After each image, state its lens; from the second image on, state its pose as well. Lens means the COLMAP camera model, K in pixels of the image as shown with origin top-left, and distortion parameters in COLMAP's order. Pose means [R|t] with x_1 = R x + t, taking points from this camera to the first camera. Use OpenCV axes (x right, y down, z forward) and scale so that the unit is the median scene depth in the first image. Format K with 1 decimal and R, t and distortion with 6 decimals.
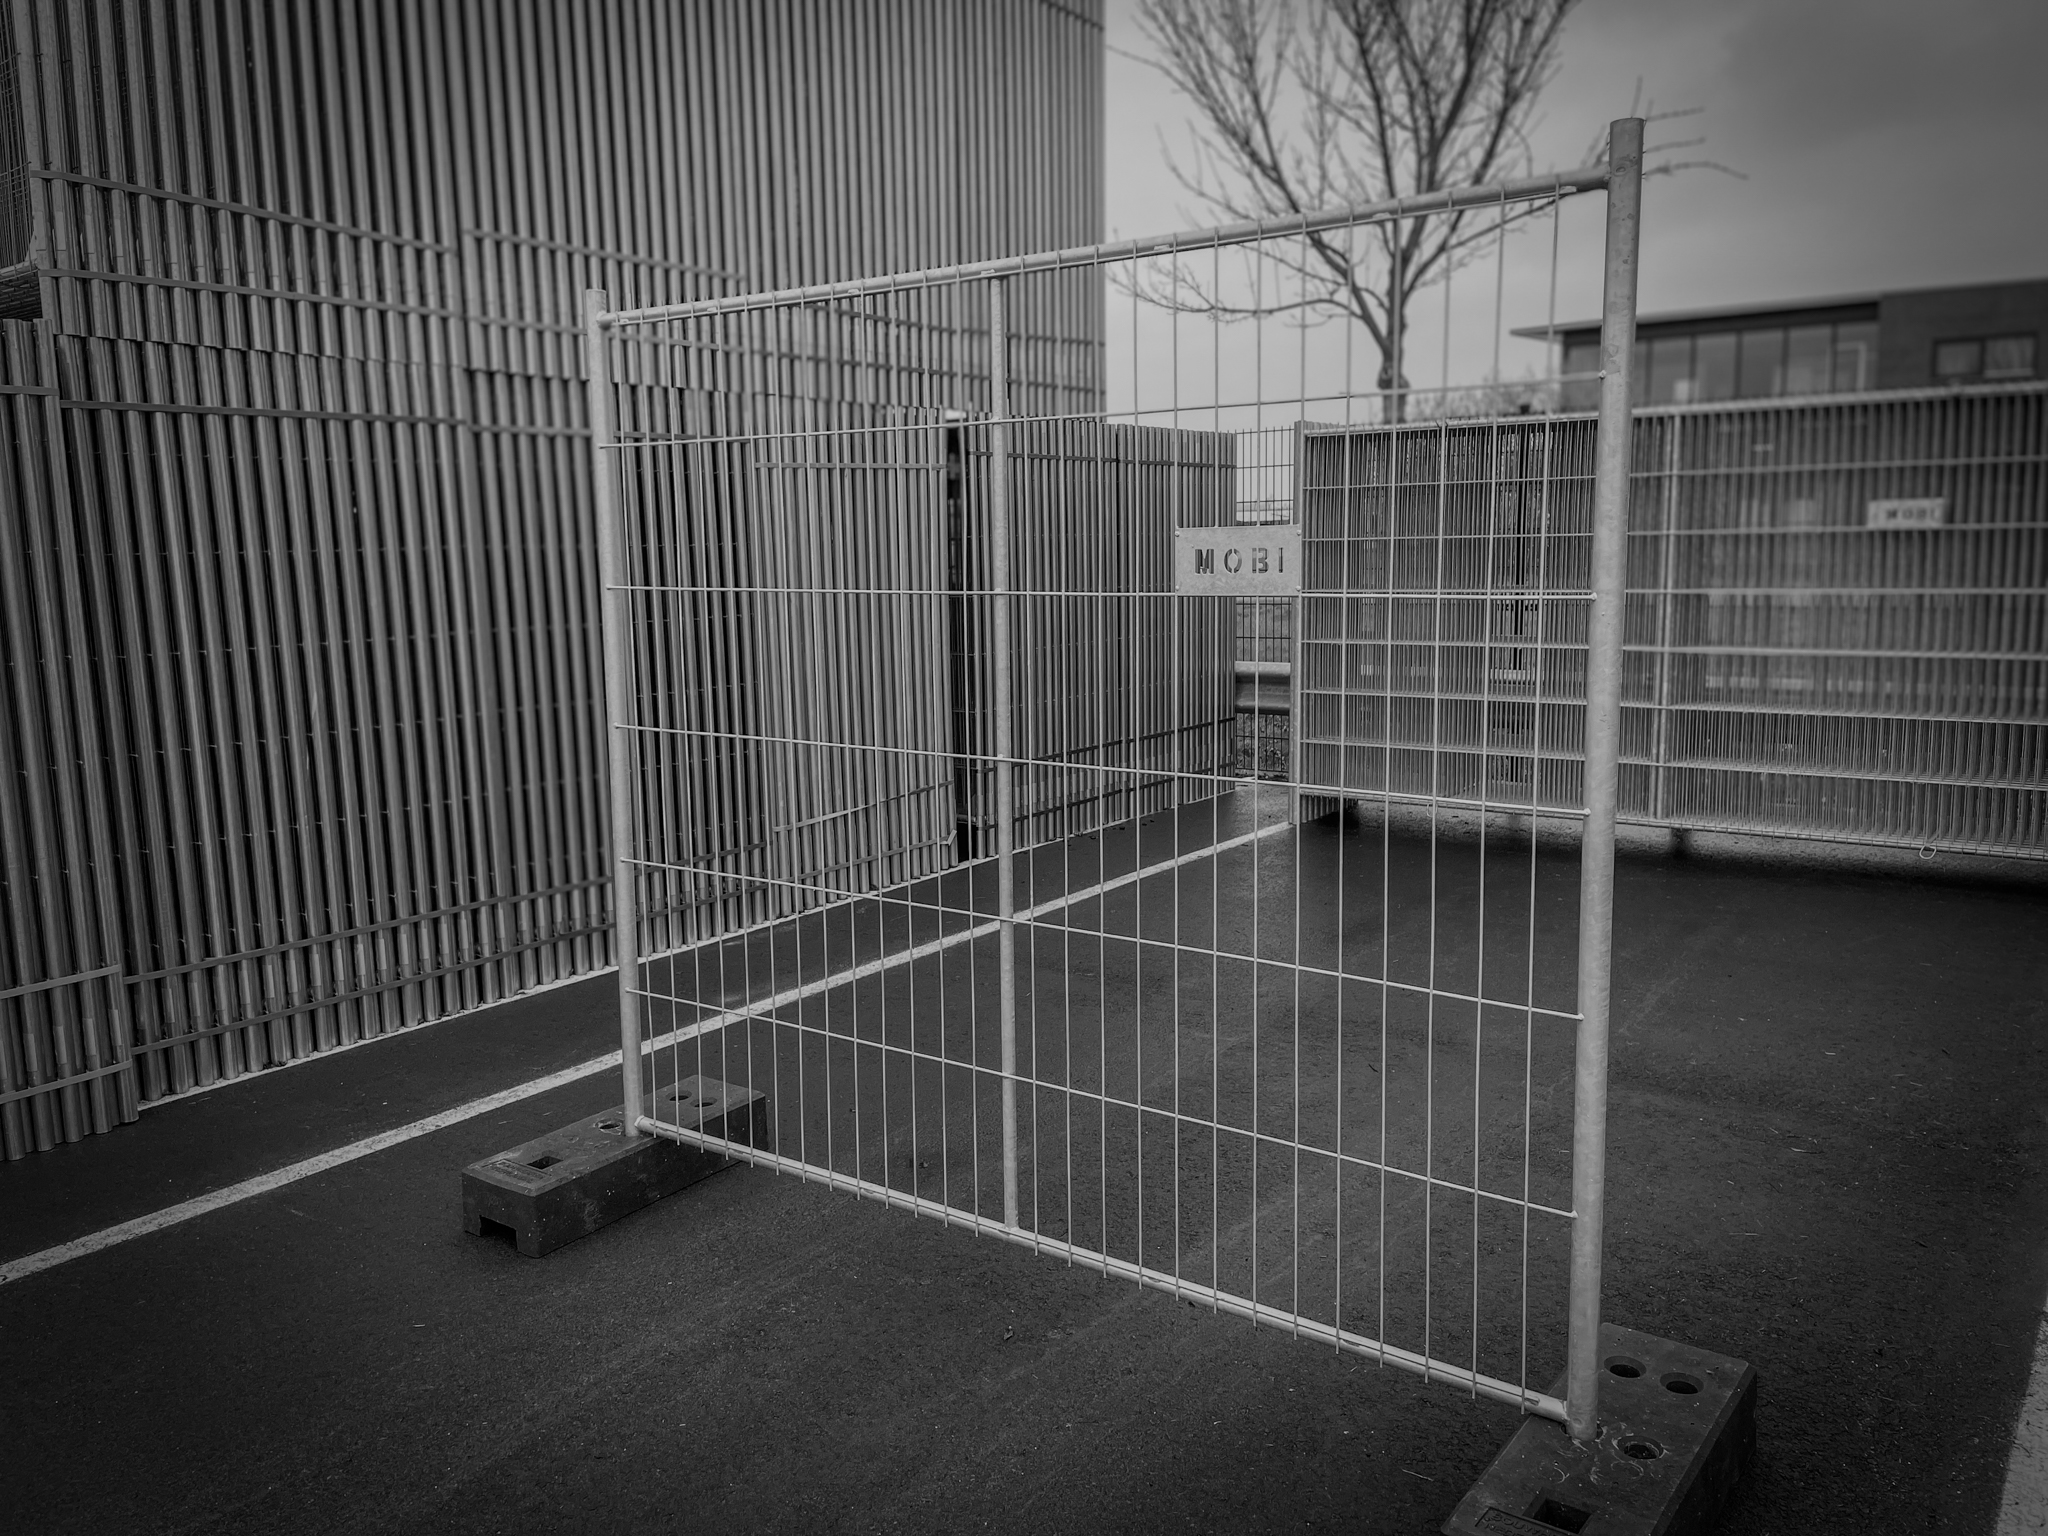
lens RADIAL K [[1548.0, 0, 1017.2], [0, 1548.0, 753.7], [0, 0, 1]] dist [0.092057, -0.124593]
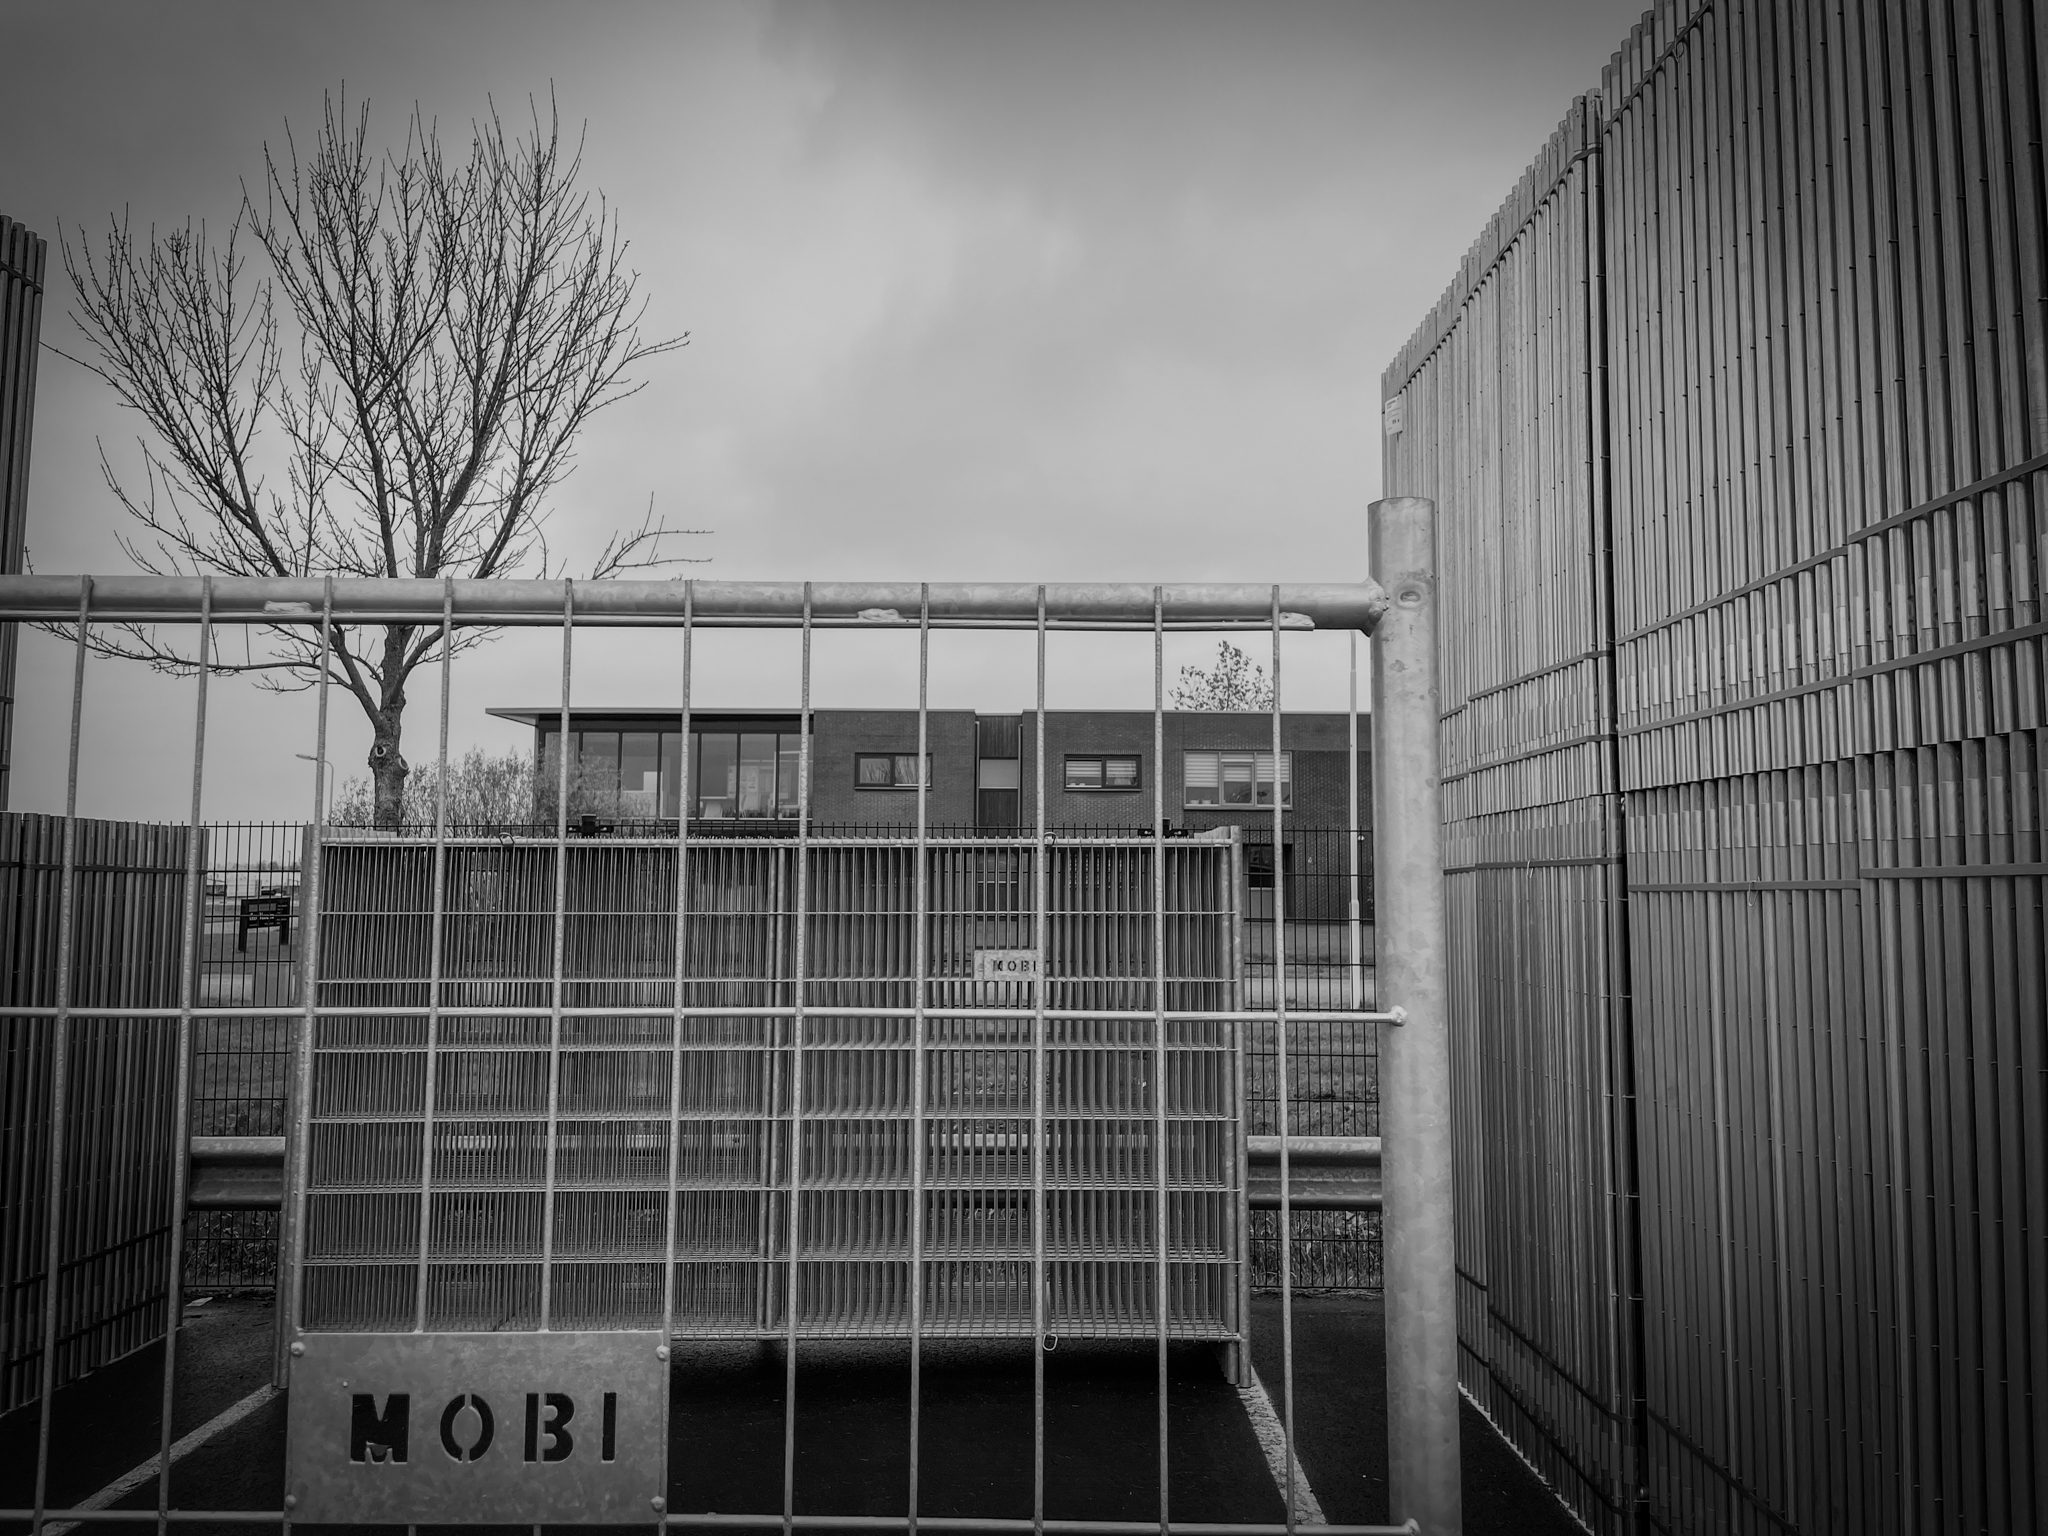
lens RADIAL K [[1548.0, 0, 1017.2], [0, 1548.0, 753.7], [0, 0, 1]] dist [0.092057, -0.124593]
pose [[0.802865, 0.075857, 0.591314, 0.001500], [0.063660, 0.975292, -0.211551, -0.034204], [-0.592752, 0.207490, 0.778199, 0.104551]]
